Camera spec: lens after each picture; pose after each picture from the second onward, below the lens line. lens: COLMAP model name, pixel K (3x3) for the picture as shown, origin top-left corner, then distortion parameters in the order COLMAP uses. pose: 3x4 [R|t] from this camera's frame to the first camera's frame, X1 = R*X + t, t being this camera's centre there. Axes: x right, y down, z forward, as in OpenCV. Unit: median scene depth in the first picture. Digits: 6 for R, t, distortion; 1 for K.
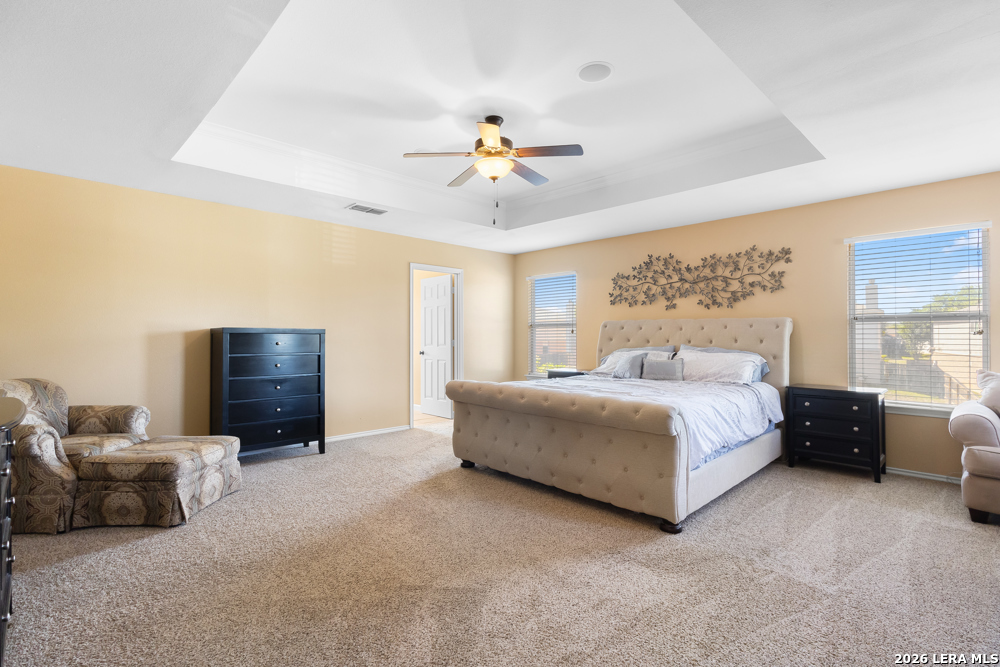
lens RADIAL K [[467.7, 0, 498.7], [0, 467.7, 344.1], [0, 0, 1]] dist [-0.001741, 0.000152]
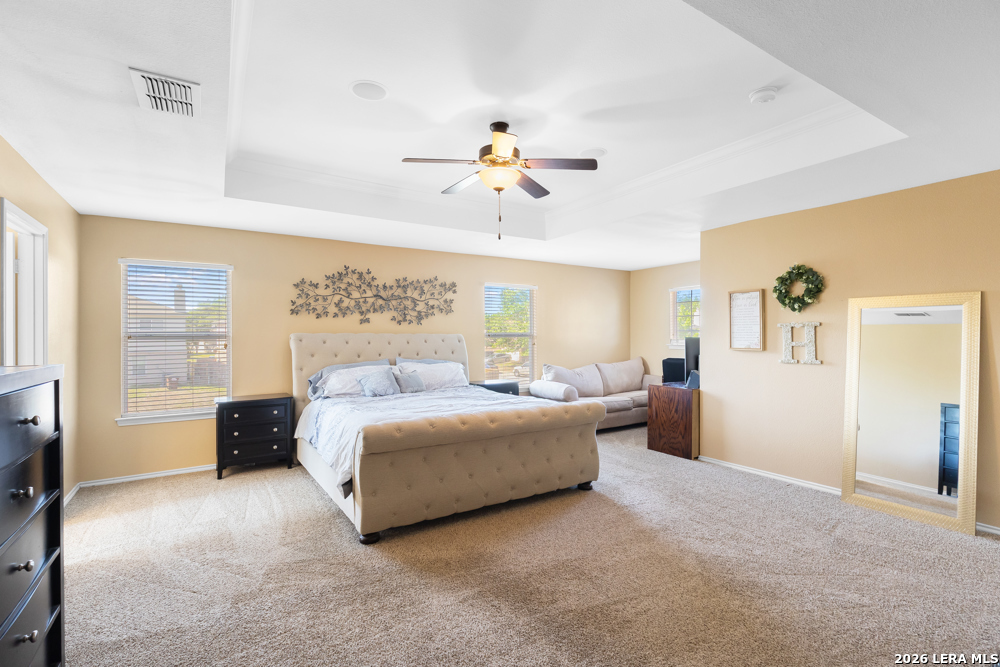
lens RADIAL K [[467.7, 0, 498.7], [0, 467.7, 344.1], [0, 0, 1]] dist [-0.001741, 0.000152]
pose [[0.195432, -0.023183, 0.980443, -0.612113], [0.021370, 0.999584, 0.019376, -0.045428], [-0.980484, 0.017165, 0.195846, 0.547517]]
